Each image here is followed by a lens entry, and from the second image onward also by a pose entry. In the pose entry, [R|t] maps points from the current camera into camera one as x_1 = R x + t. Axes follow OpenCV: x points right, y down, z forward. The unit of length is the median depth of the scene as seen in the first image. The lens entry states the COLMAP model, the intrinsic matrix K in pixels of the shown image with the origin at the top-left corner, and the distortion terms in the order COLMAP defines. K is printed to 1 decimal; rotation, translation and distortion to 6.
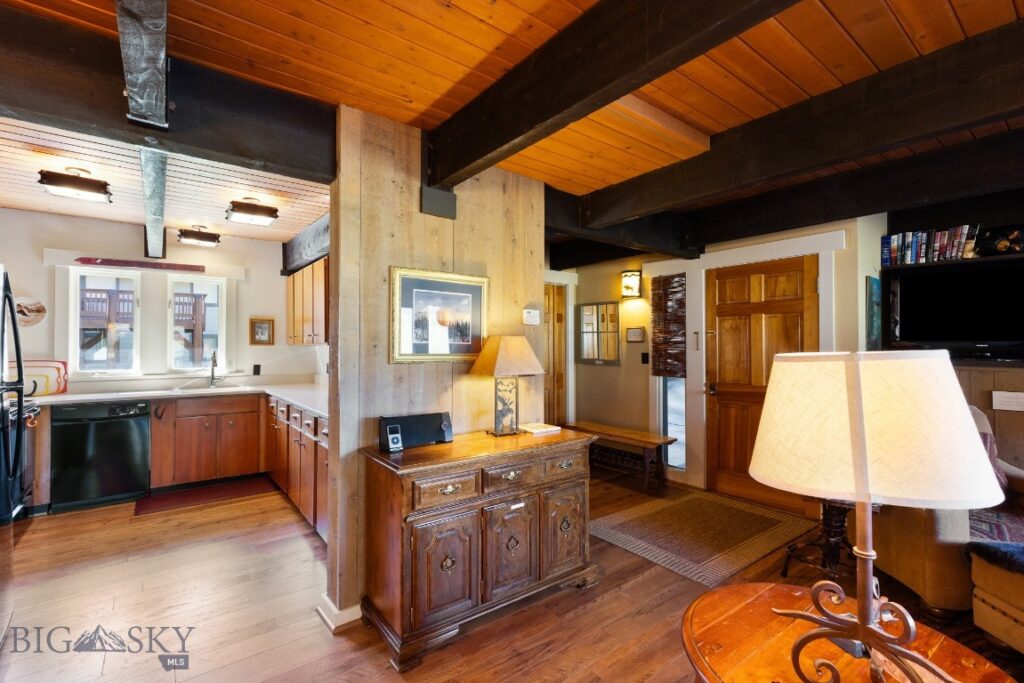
lens RADIAL K [[459.3, 0, 511.4], [0, 459.3, 341.7], [0, 0, 1]] dist [0.008819, -0.001093]
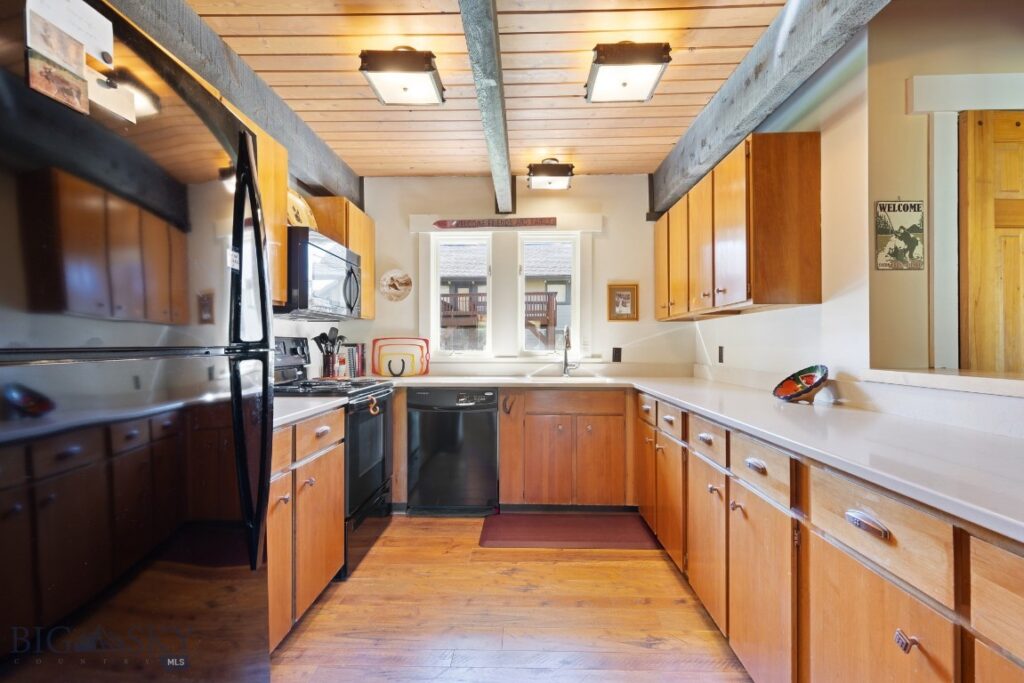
lens RADIAL K [[459.3, 0, 511.9], [0, 459.3, 343.4], [0, 0, 1]] dist [0.008819, -0.001093]
pose [[0.775979, -0.001852, -0.630756, -0.254411], [0.006856, 0.999961, 0.005500, 0.042740], [0.630722, -0.008592, 0.775961, 0.379175]]
